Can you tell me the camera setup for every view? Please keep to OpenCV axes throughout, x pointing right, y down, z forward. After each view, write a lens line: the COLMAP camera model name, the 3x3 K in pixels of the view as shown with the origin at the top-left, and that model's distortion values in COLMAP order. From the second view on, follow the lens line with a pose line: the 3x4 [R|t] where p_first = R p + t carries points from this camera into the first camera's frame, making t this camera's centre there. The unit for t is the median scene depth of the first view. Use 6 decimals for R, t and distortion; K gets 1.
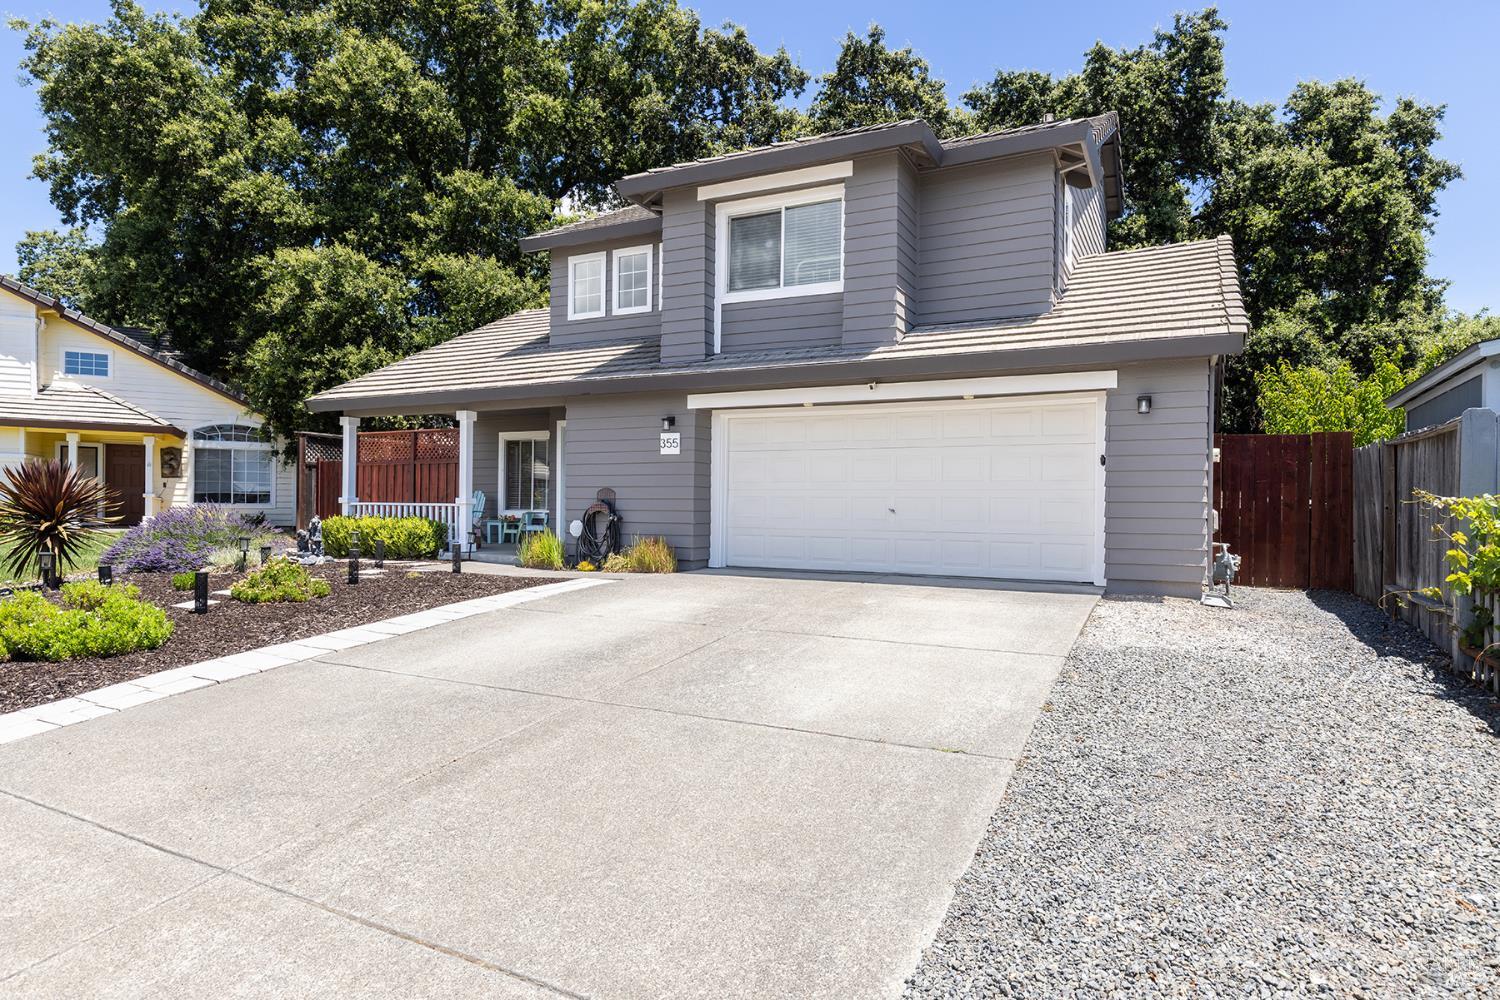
lens RADIAL K [[856.3, 0, 750.0], [0, 856.3, 500.0], [0, 0, 1]] dist [0.015324, -0.000391]
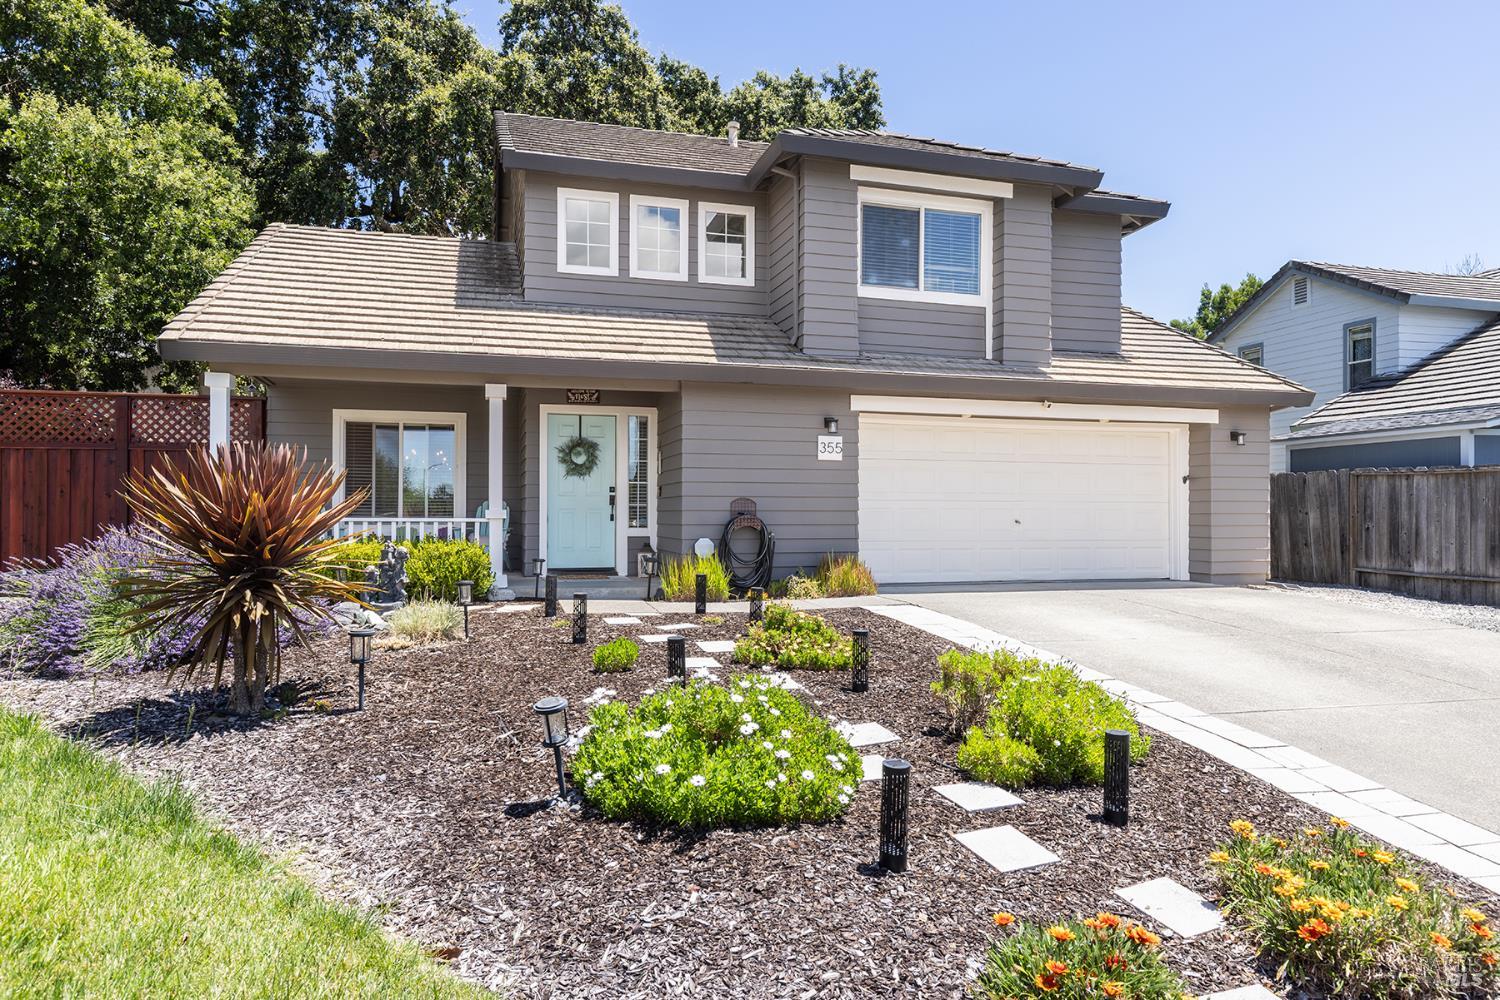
lens RADIAL K [[964.0, 0, 750.0], [0, 964.0, 500.0], [0, 0, 1]] dist [-0.009441, -0.000818]
pose [[0.737789, 0.000581, 0.675031, -0.804036], [-0.003462, 0.999990, 0.002924, -0.015055], [-0.675022, -0.004494, 0.737784, 0.319767]]
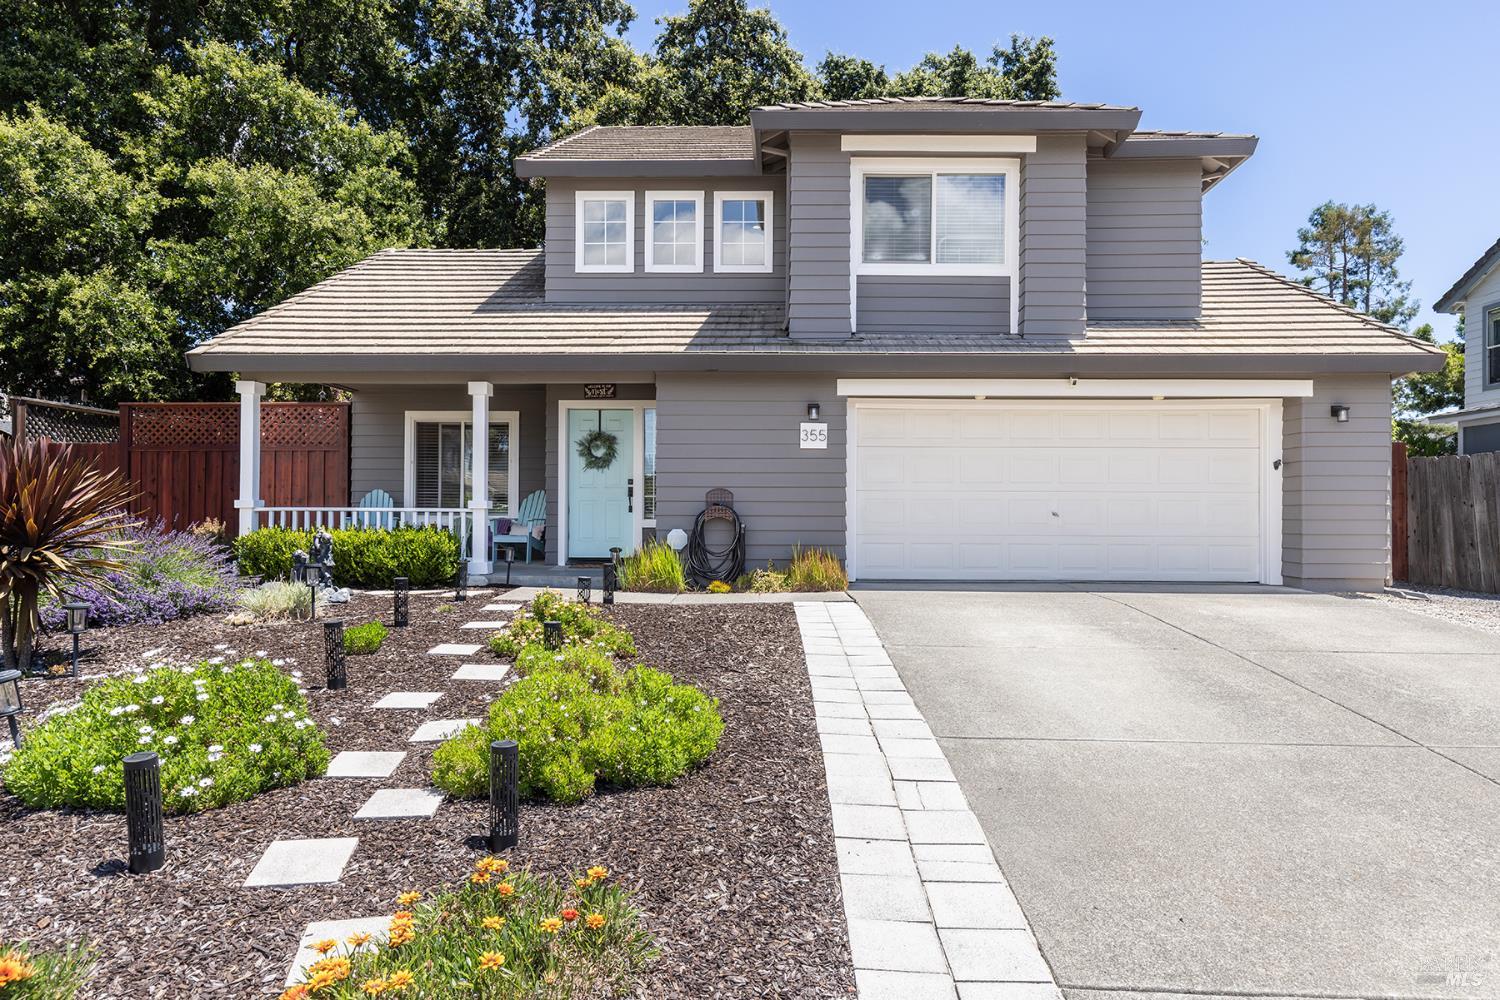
lens RADIAL K [[939.8, 0, 750.0], [0, 939.8, 500.0], [0, 0, 1]] dist [-0.005028, -0.001442]
pose [[0.905151, -0.002412, 0.425083, -0.528664], [0.000215, 0.999986, 0.005216, -0.007756], [-0.425089, -0.004630, 0.905139, 0.191659]]
